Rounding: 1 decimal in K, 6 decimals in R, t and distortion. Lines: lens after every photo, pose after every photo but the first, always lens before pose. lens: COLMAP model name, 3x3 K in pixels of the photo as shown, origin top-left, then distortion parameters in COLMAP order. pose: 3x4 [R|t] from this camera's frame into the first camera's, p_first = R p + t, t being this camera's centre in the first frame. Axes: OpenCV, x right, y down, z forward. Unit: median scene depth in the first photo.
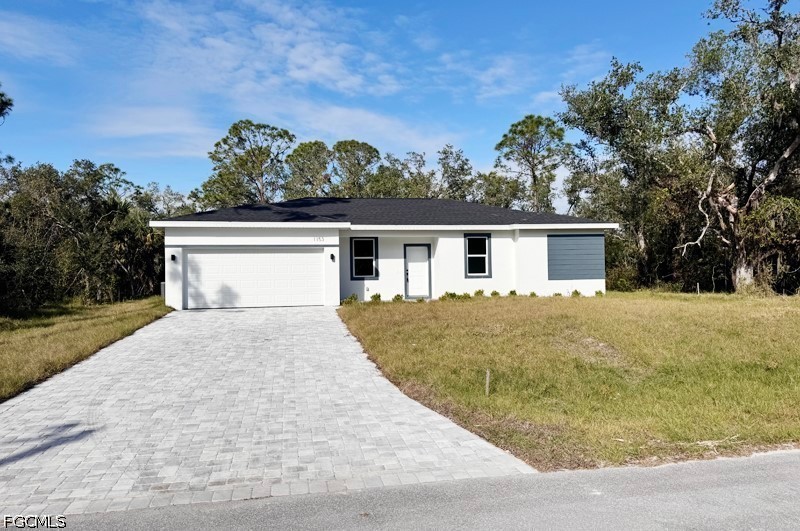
lens RADIAL K [[558.9, 0, 396.2], [0, 558.9, 263.2], [0, 0, 1]] dist [0.106360, -0.176482]
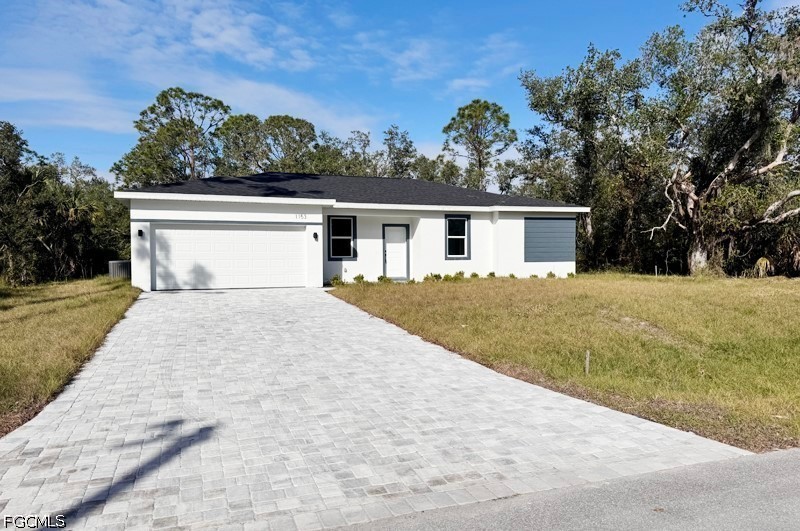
lens RADIAL K [[558.8, 0, 400.0], [0, 558.8, 265.5], [0, 0, 1]] dist [0.116540, -0.194983]
pose [[0.986832, 0.006952, 0.161597, -0.113219], [-0.012217, 0.999426, 0.031611, 0.006763], [-0.161285, -0.033169, 0.986350, 0.037008]]
